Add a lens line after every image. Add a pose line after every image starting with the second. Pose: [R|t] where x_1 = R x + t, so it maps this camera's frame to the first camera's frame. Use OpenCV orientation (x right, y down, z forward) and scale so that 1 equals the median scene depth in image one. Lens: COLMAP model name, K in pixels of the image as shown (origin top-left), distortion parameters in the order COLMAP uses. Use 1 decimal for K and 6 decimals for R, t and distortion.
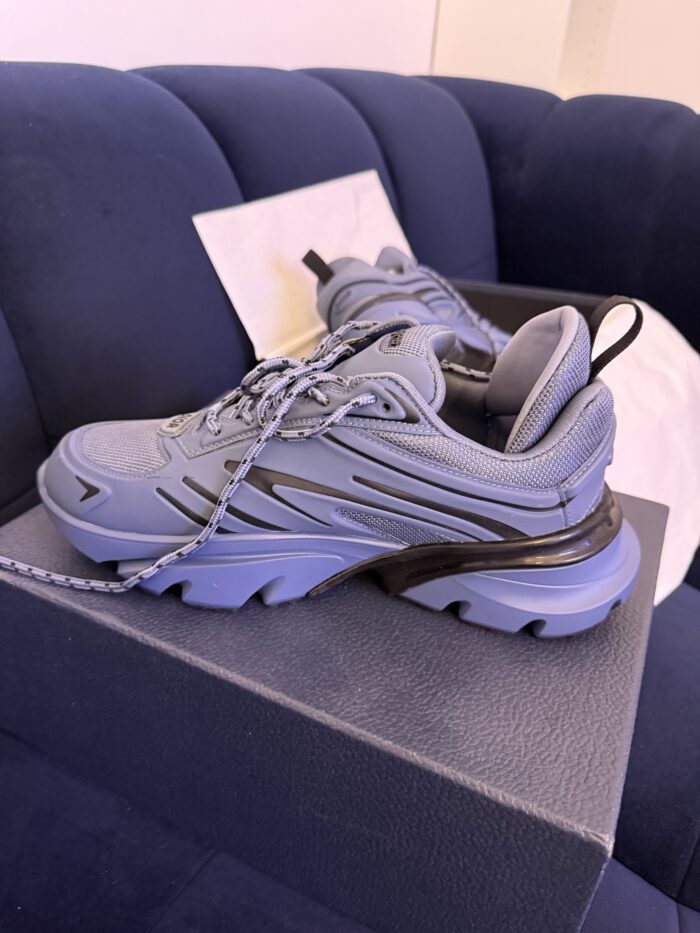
lens RADIAL K [[775.6, 0, 353.4], [0, 775.6, 470.0], [0, 0, 1]] dist [0.009130, 0.013265]
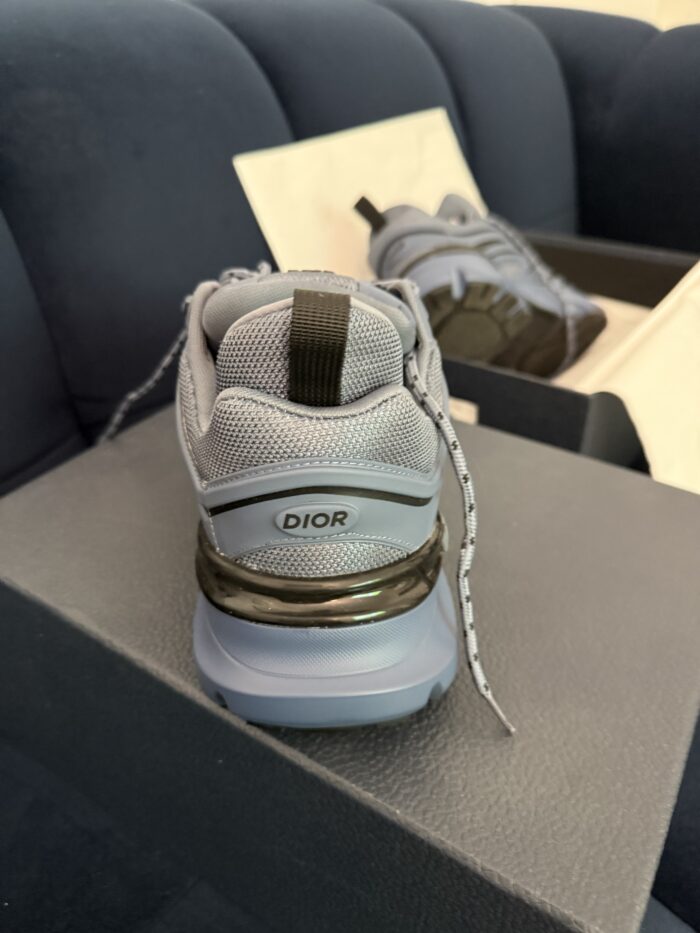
lens RADIAL K [[796.0, 0, 350.0], [0, 796.0, 466.5], [0, 0, 1]] dist [-0.037753, 0.082237]
pose [[0.993503, 0.044011, -0.104947, 0.097166], [-0.038429, 0.997767, 0.054637, -0.046921], [0.107117, -0.050249, 0.992976, 0.163300]]
